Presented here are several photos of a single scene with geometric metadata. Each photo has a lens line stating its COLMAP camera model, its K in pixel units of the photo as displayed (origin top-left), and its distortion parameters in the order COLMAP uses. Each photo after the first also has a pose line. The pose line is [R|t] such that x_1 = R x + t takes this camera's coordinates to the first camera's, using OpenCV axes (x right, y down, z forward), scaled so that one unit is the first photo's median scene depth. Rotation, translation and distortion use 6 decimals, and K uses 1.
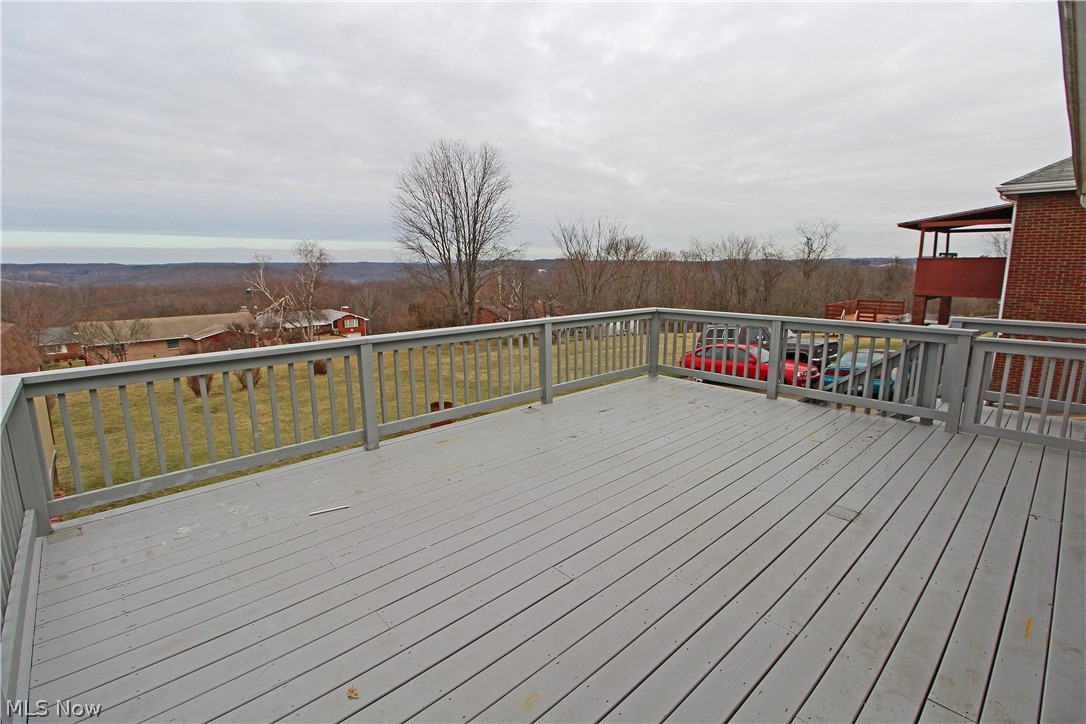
lens RADIAL K [[505.5, 0, 543.0], [0, 505.5, 362.0], [0, 0, 1]] dist [0.000922, -0.013149]
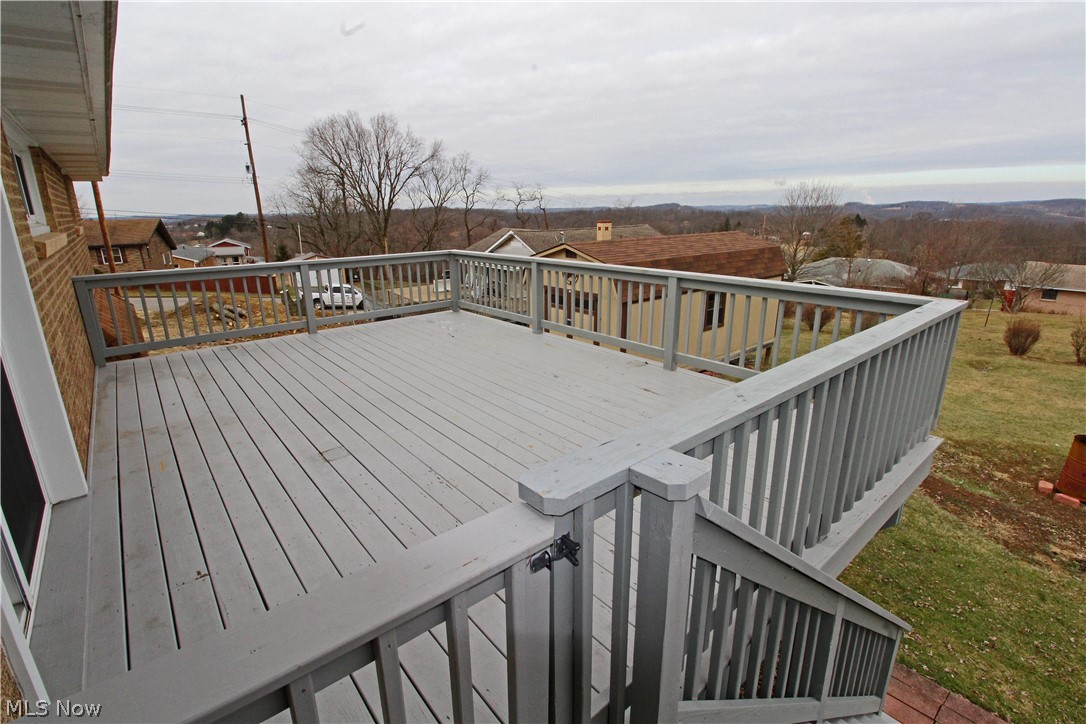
lens RADIAL K [[505.5, 0, 543.0], [0, 505.5, 362.0], [0, 0, 1]] dist [0.000922, -0.013149]
pose [[-0.056691, 0.296077, -0.953480, 1.528084], [-0.176952, 0.936917, 0.301454, -0.279717], [0.982585, 0.185810, -0.000723, 1.397958]]
